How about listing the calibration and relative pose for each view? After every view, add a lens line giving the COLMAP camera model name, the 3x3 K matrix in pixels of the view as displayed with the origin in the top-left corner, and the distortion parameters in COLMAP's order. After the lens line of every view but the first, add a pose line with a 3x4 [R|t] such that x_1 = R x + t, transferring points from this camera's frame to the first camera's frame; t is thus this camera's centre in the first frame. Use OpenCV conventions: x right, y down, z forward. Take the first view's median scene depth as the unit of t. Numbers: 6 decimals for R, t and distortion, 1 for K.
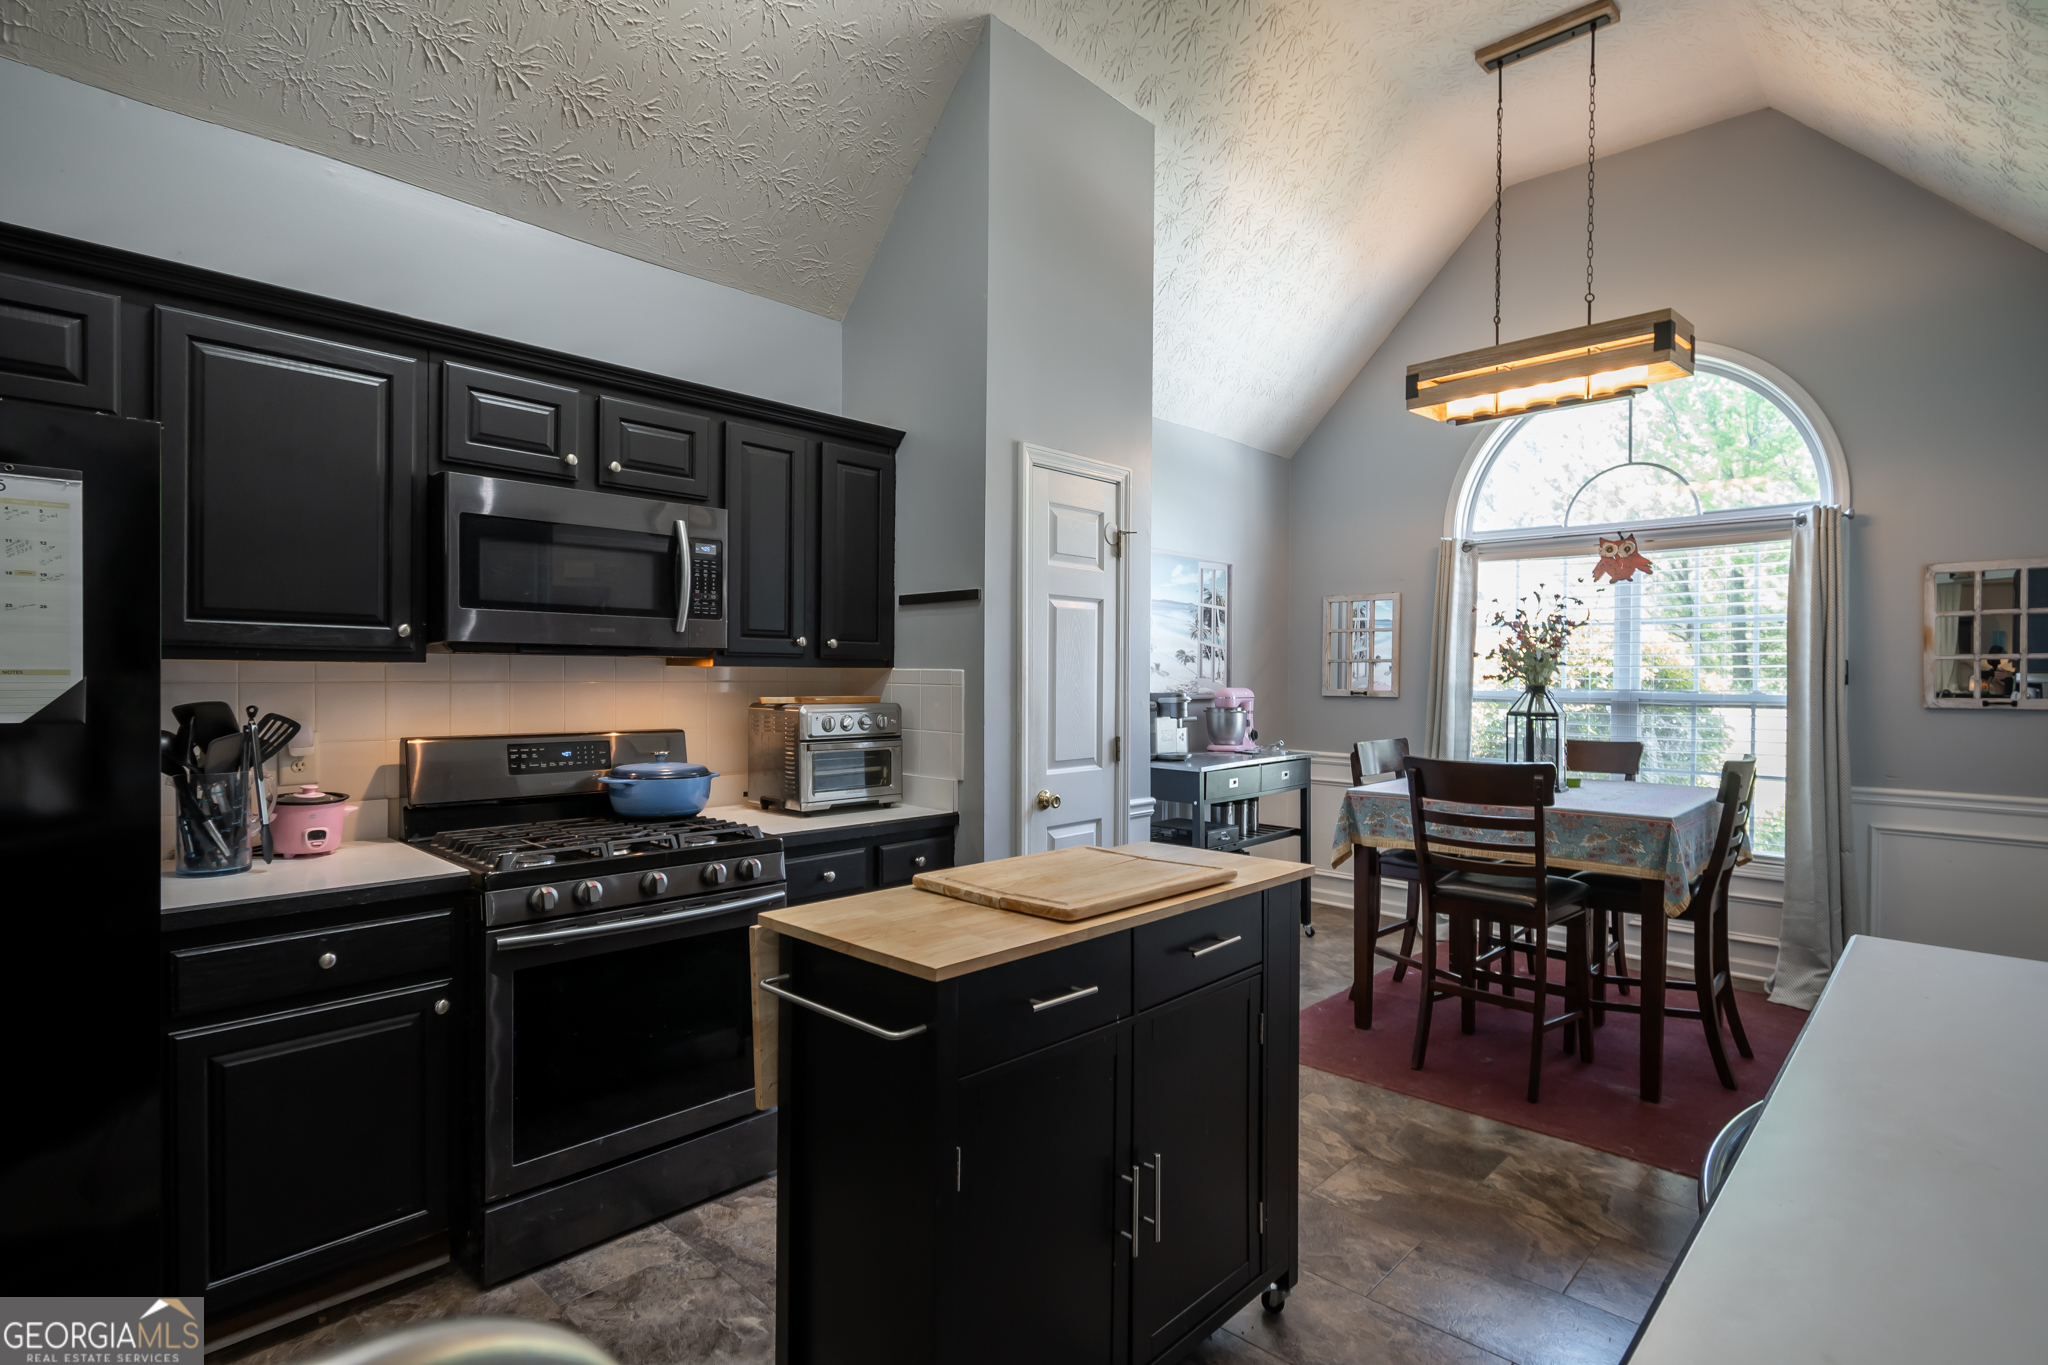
lens RADIAL K [[1015.3, 0, 1037.9], [0, 1015.3, 682.7], [0, 0, 1]] dist [0.005188, 0.000948]
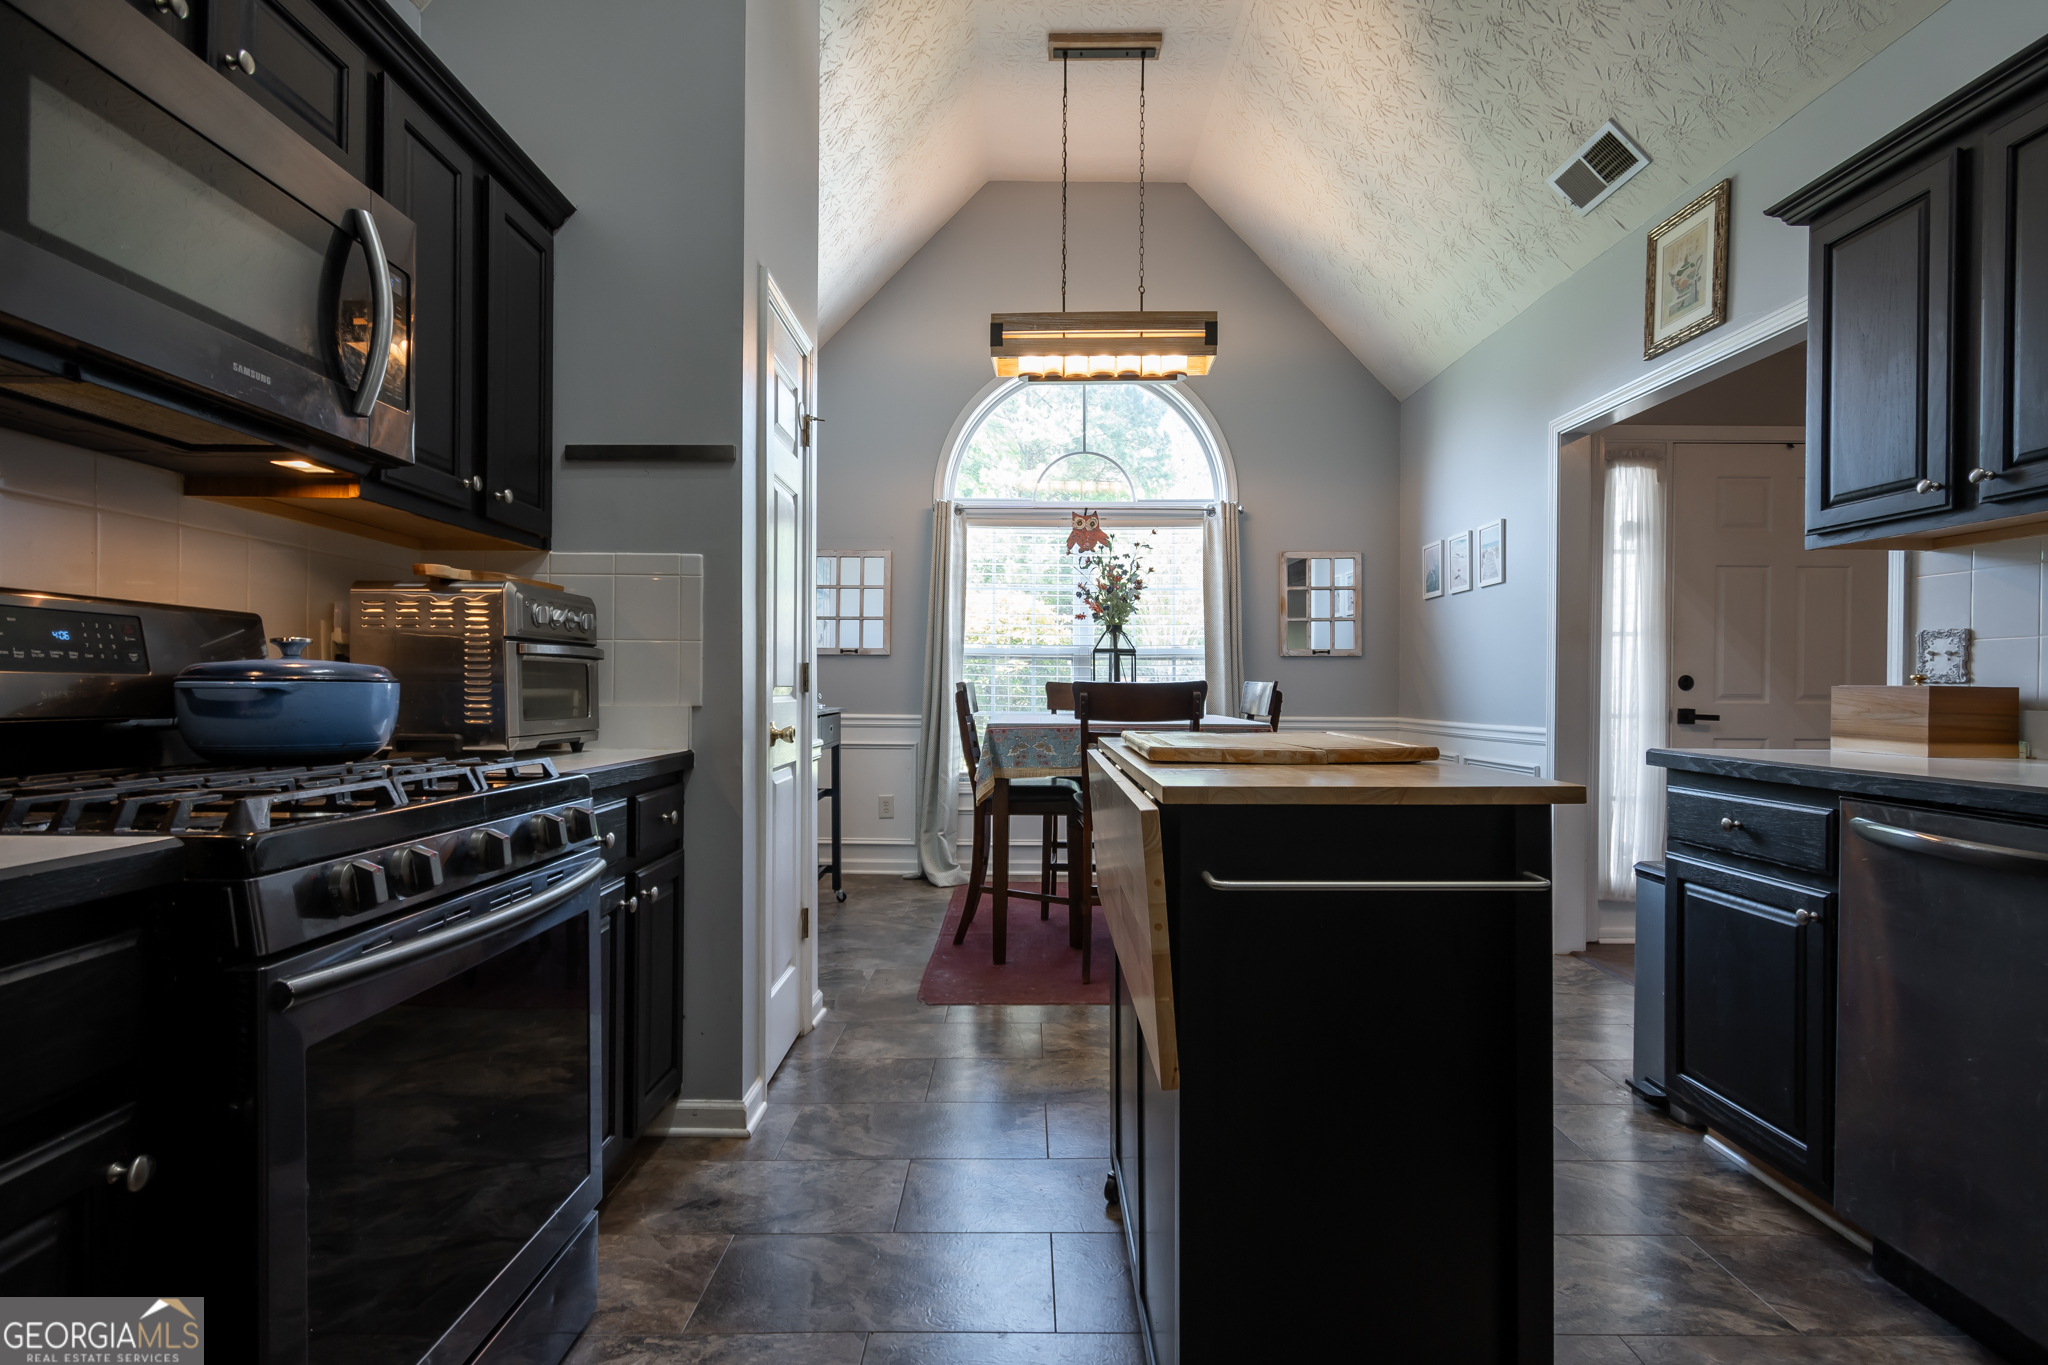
lens RADIAL K [[1015.3, 0, 1027.9], [0, 1015.3, 684.8], [0, 0, 1]] dist [0.005188, 0.000948]
pose [[0.729181, -0.002396, 0.684317, -0.341900], [0.008087, 0.999954, -0.005116, 0.073539], [-0.684273, 0.009265, 0.729167, 0.260682]]
